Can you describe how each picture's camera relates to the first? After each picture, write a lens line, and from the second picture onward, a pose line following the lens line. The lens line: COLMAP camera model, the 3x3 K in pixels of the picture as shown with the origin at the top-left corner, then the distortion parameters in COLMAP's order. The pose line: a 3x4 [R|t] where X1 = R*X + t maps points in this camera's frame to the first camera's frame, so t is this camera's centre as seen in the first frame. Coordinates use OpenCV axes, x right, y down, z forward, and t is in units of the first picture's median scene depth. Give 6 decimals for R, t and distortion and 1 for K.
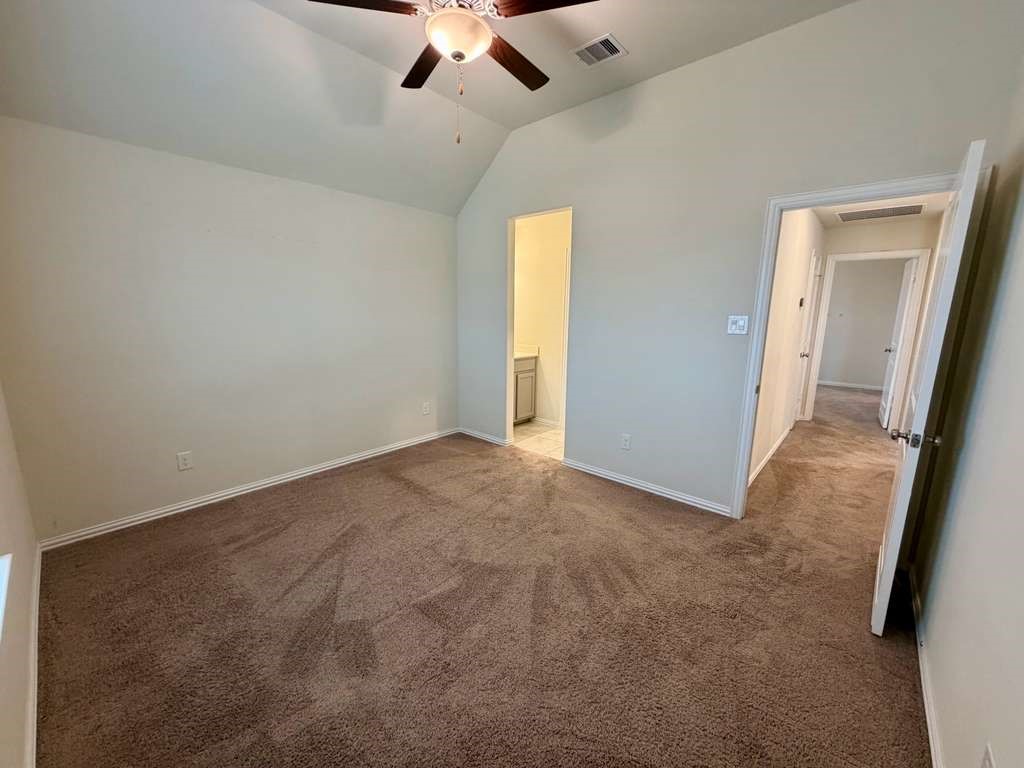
lens RADIAL K [[407.8, 0, 507.4], [0, 407.8, 384.8], [0, 0, 1]] dist [-0.000739, -0.000220]
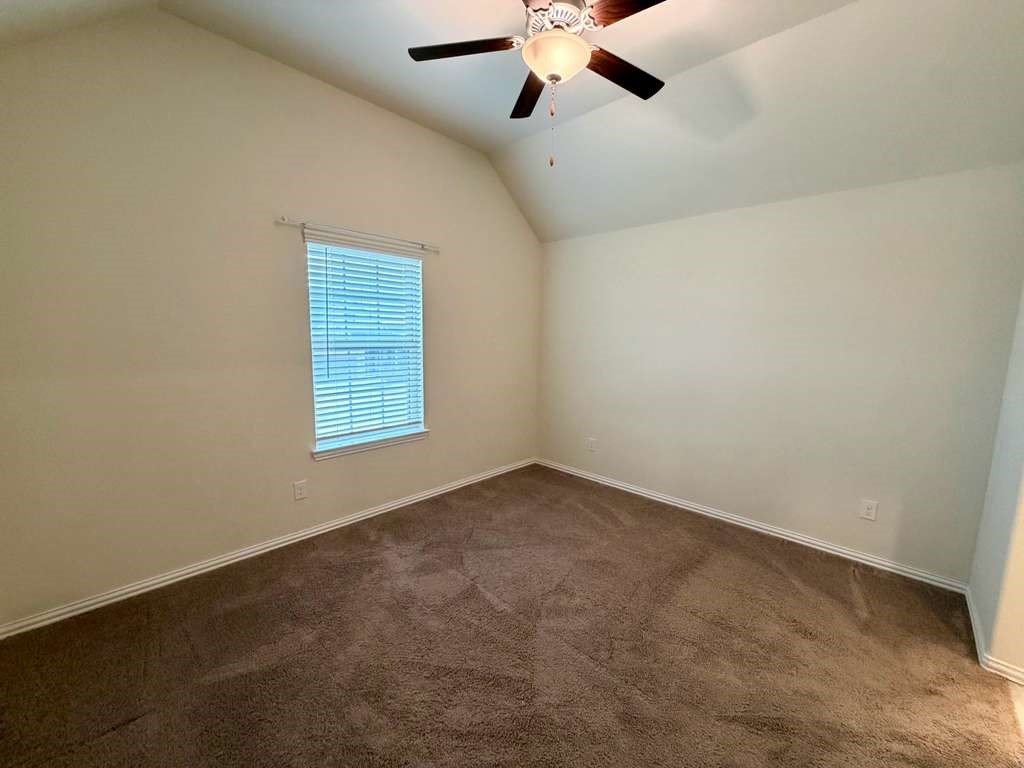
lens RADIAL K [[407.8, 0, 507.4], [0, 407.8, 384.8], [0, 0, 1]] dist [-0.000739, -0.000220]
pose [[-0.044974, 0.114288, -0.992429, 0.507111], [-0.200409, 0.972206, 0.121041, -0.108584], [0.978680, 0.204335, -0.020819, 0.581797]]
